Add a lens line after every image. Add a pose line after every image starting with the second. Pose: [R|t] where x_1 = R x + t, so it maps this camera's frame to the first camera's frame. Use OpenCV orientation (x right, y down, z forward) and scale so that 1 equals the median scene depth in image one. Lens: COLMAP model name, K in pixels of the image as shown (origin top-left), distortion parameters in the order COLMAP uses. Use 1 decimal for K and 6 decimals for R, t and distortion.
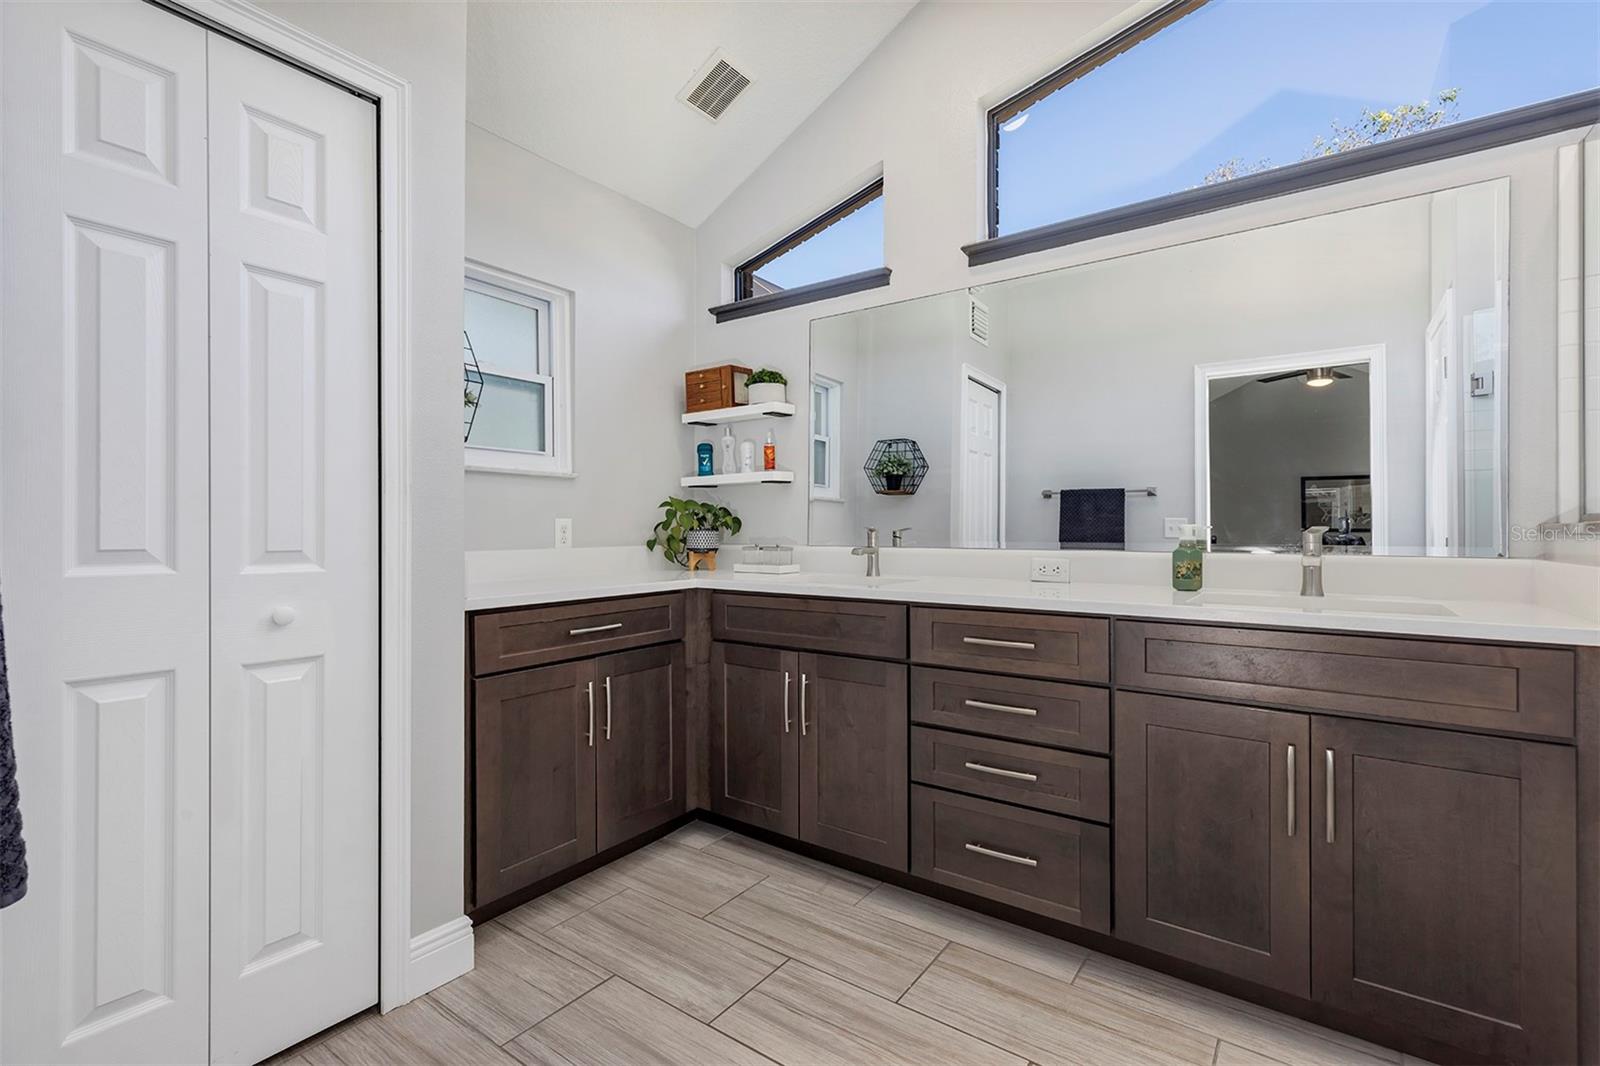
lens RADIAL K [[724.6, 0, 800.0], [0, 724.6, 533.0], [0, 0, 1]] dist [0.005779, 0.000752]
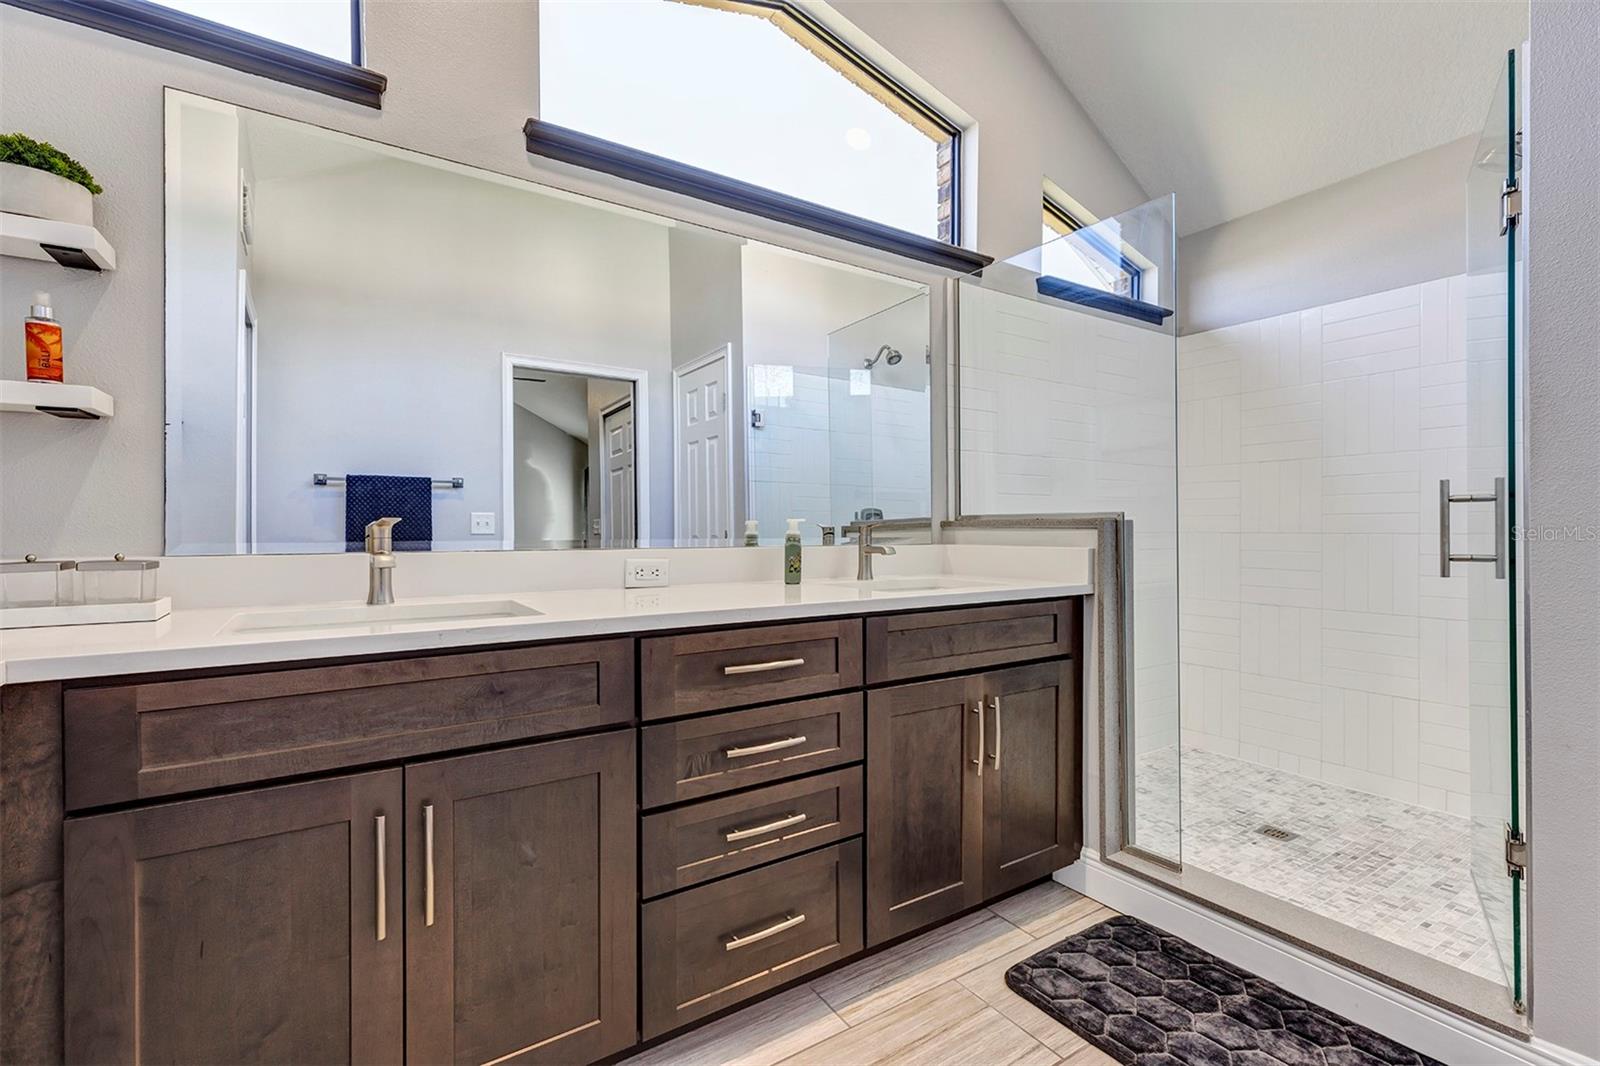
lens RADIAL K [[724.6, 0, 800.0], [0, 724.6, 533.0], [0, 0, 1]] dist [0.005779, 0.000752]
pose [[0.345907, -0.004932, 0.938256, -0.357836], [0.005204, 0.999981, 0.003338, 0.003736], [-0.938254, 0.003729, 0.345926, 0.544889]]
